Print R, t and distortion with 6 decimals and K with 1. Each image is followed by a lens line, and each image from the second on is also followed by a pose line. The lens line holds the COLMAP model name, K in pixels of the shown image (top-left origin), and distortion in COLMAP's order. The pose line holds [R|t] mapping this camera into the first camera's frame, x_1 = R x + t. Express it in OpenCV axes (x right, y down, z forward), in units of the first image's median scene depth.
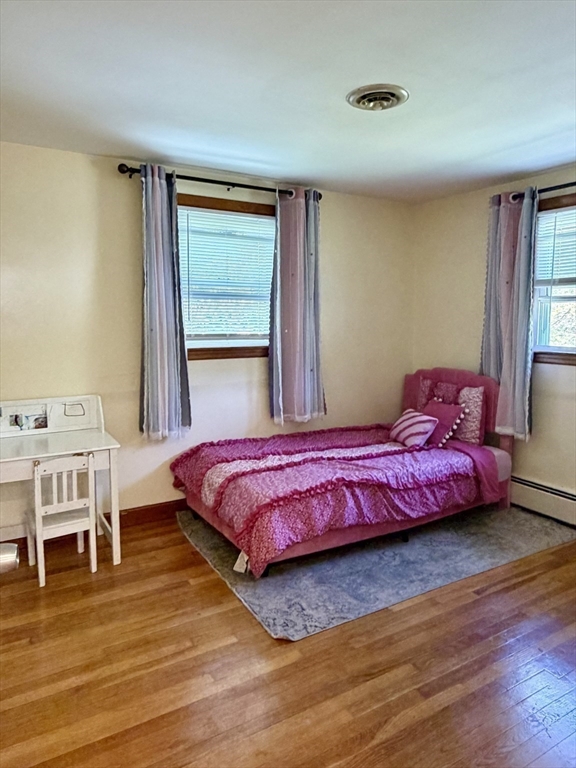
lens RADIAL K [[515.4, 0, 289.7], [0, 515.4, 380.0], [0, 0, 1]] dist [0.004556, 0.000493]
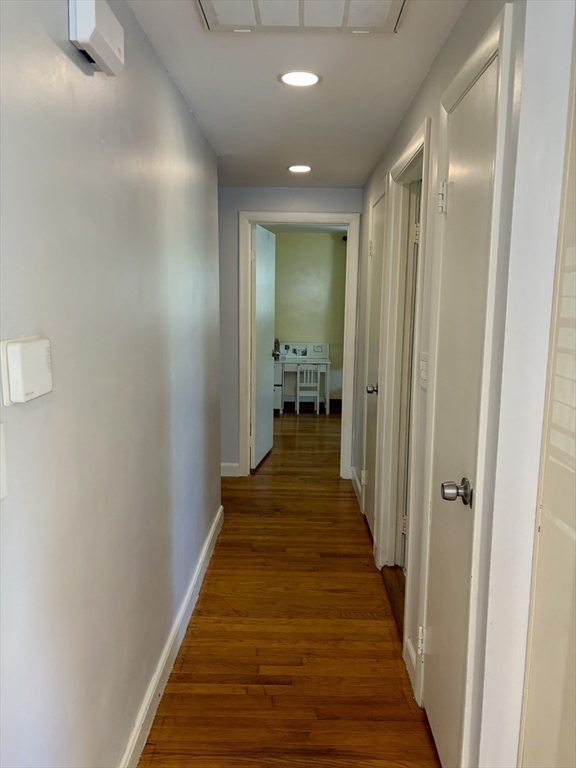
lens RADIAL K [[579.4, 0, 287.8], [0, 579.4, 384.8], [0, 0, 1]] dist [0.045369, -0.064659]
pose [[0.849039, 0.076784, -0.522721, 0.911273], [-0.066020, 0.997047, 0.039224, 0.140746], [0.524189, 0.001207, 0.851601, -1.380819]]
